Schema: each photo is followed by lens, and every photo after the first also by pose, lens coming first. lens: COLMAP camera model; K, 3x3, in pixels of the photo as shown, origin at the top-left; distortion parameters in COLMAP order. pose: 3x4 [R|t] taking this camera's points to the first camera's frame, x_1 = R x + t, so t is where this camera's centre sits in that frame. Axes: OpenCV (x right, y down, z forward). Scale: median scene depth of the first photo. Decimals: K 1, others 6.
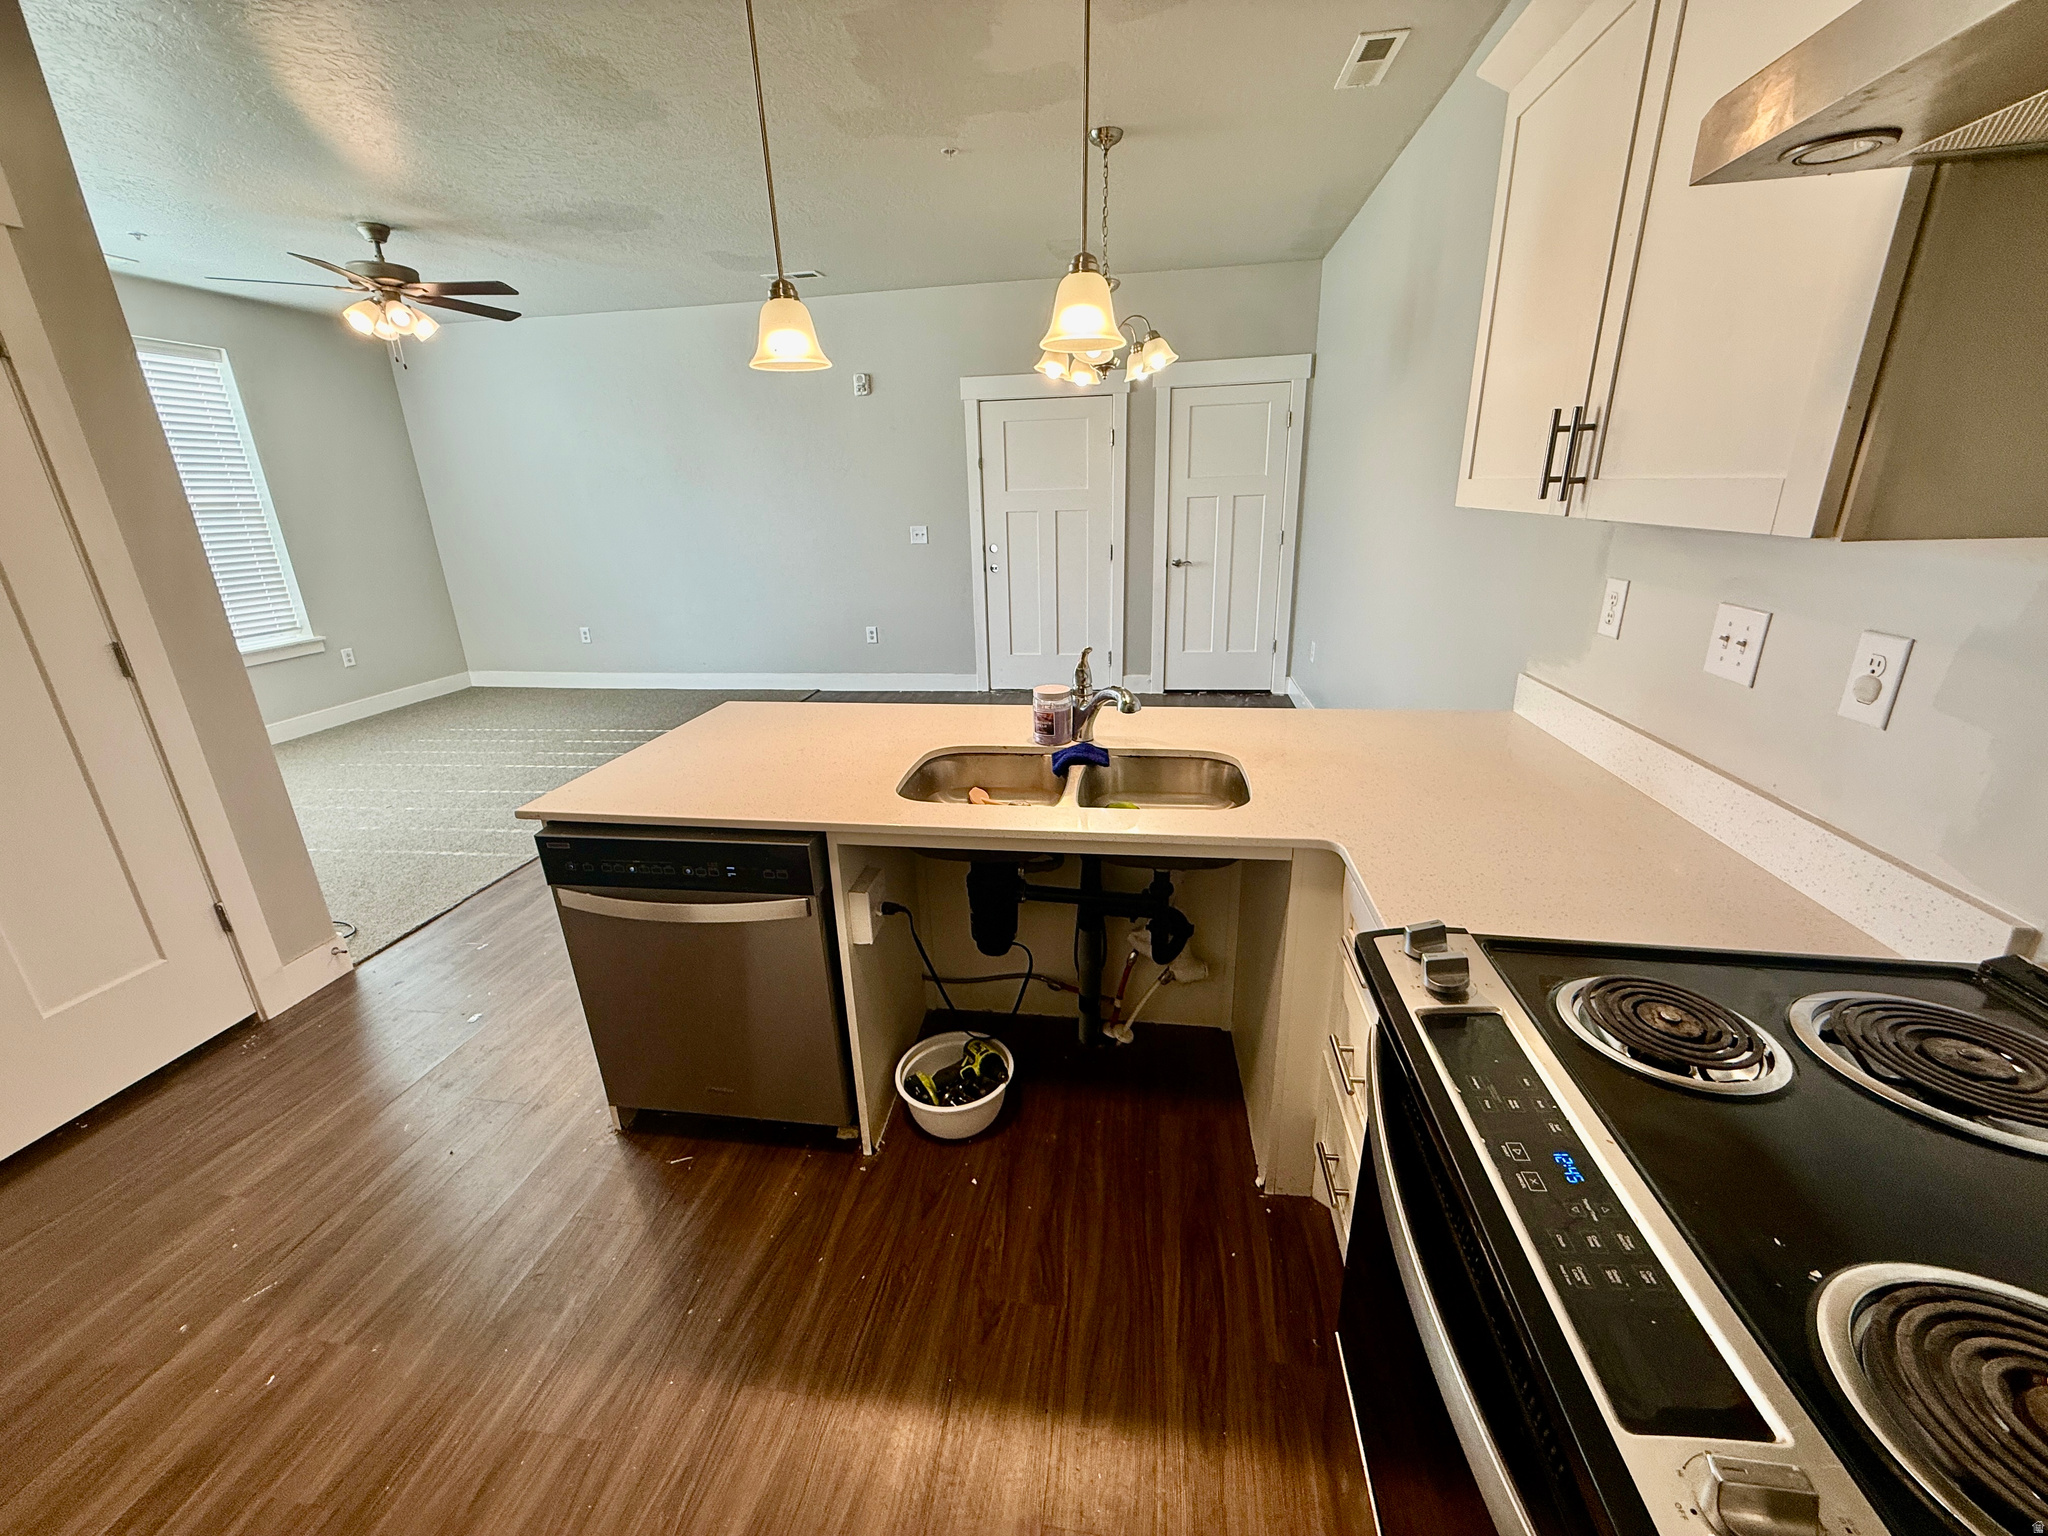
lens RADIAL K [[812.3, 0, 1005.0], [0, 812.3, 773.5], [0, 0, 1]] dist [-0.001533, 0.000714]
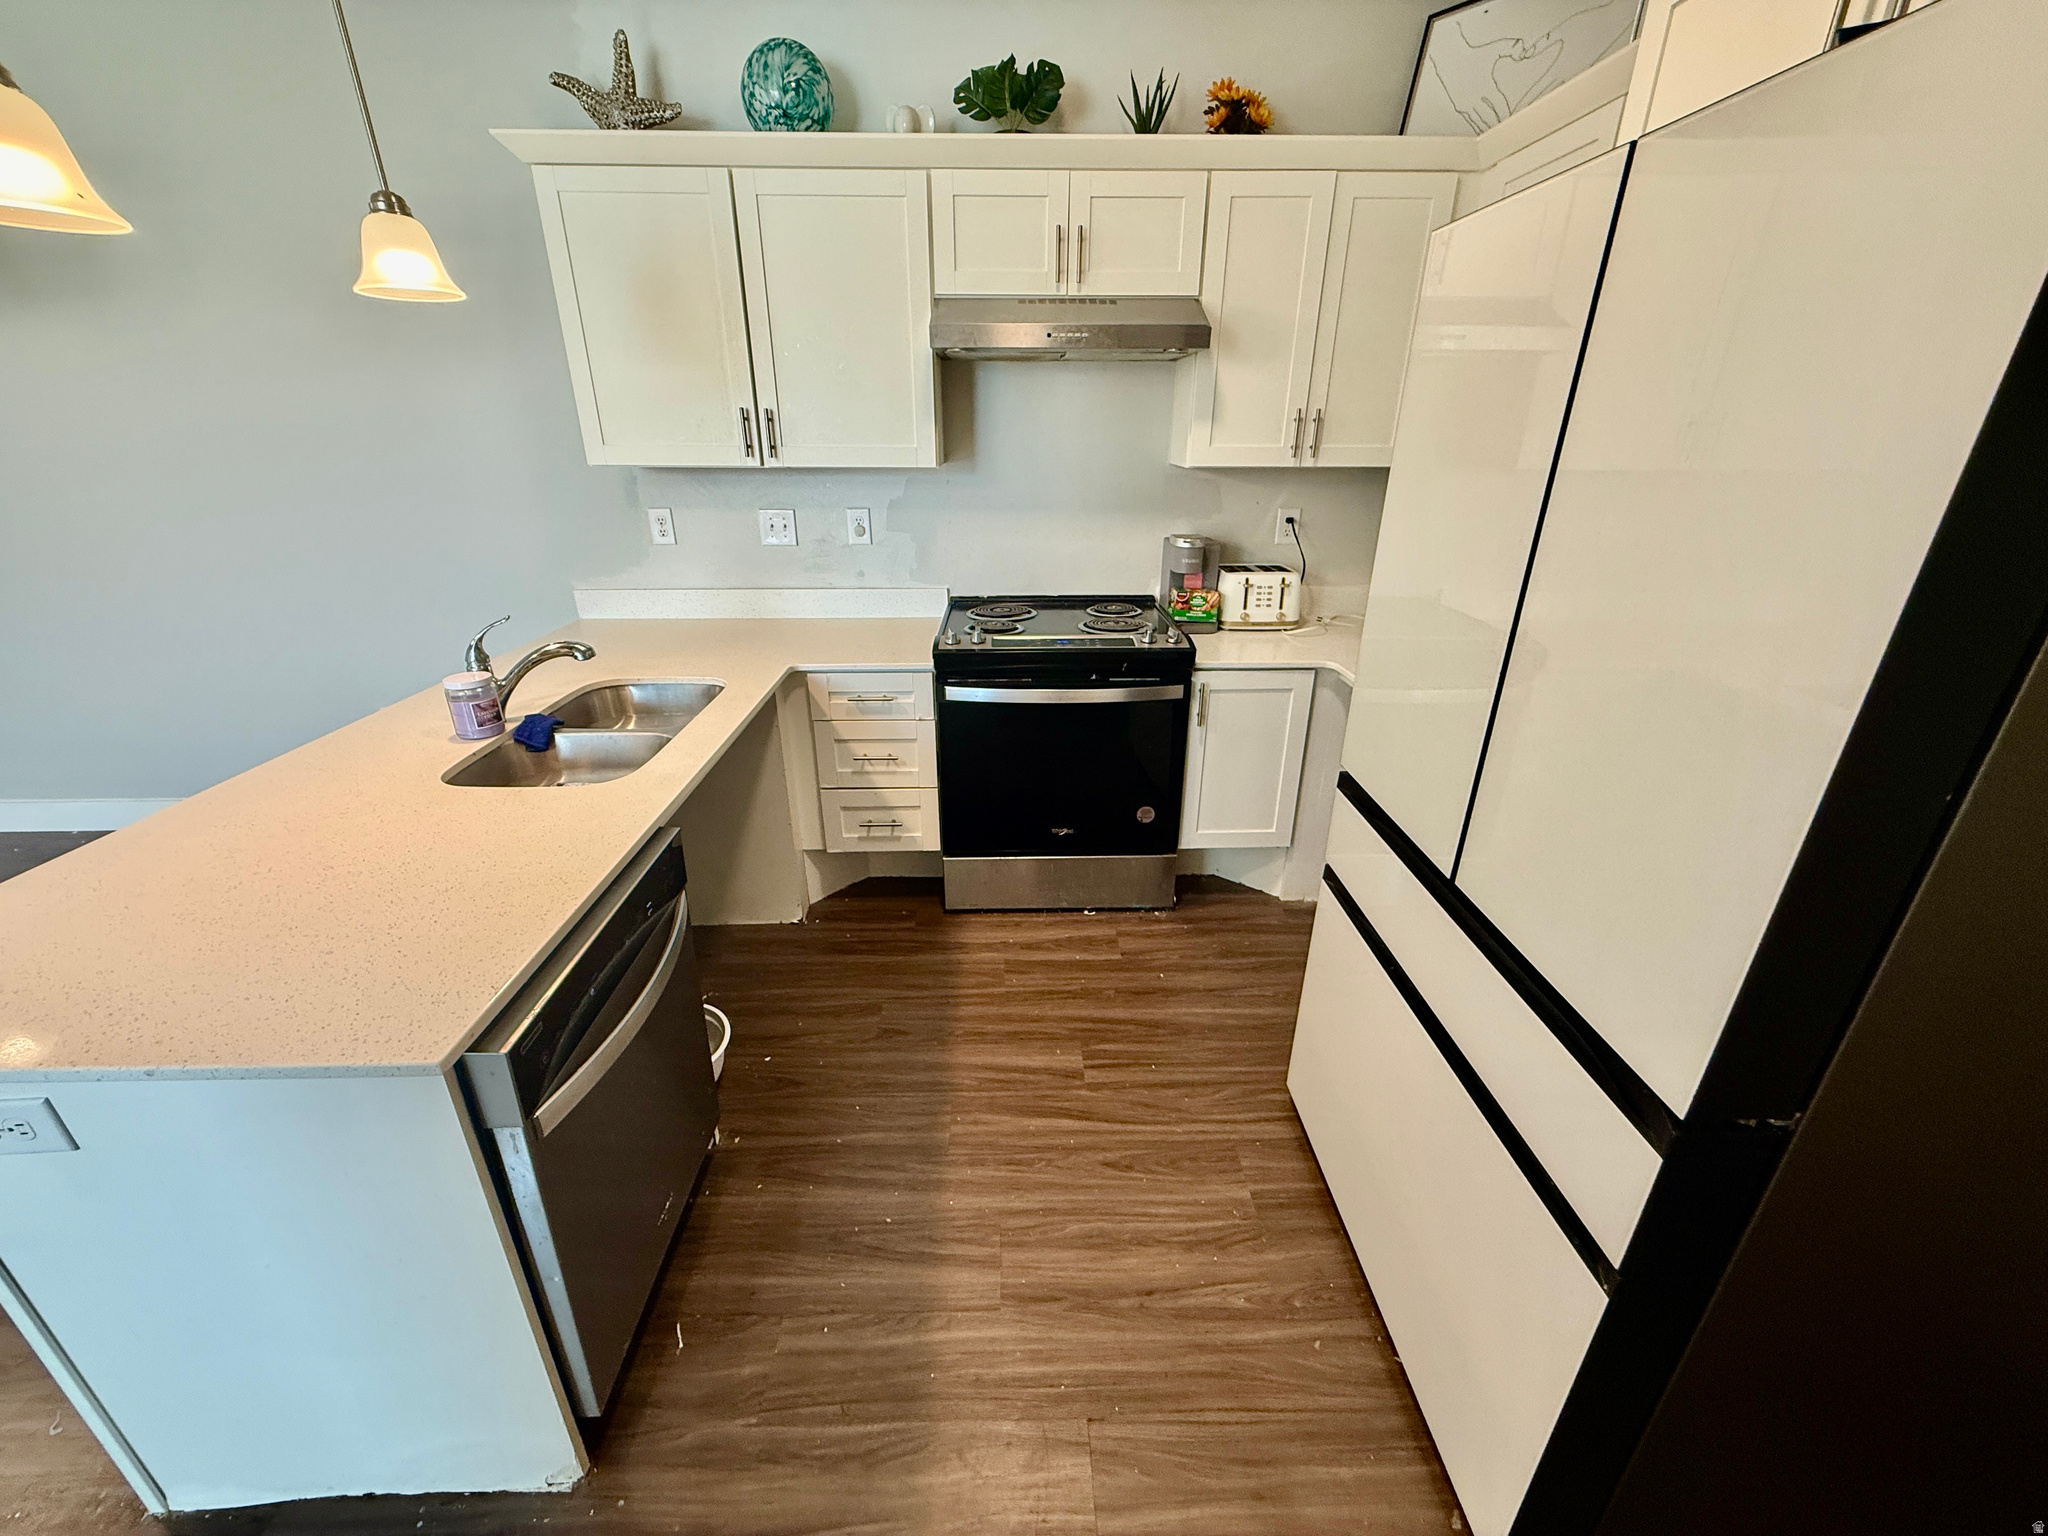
lens RADIAL K [[812.3, 0, 1041.9], [0, 812.3, 760.7], [0, 0, 1]] dist [-0.001533, 0.000714]
pose [[-0.201744, -0.356266, 0.912345, -1.289812], [0.326720, 0.853665, 0.405599, -0.259765], [-0.923338, 0.379909, -0.055822, 0.682475]]
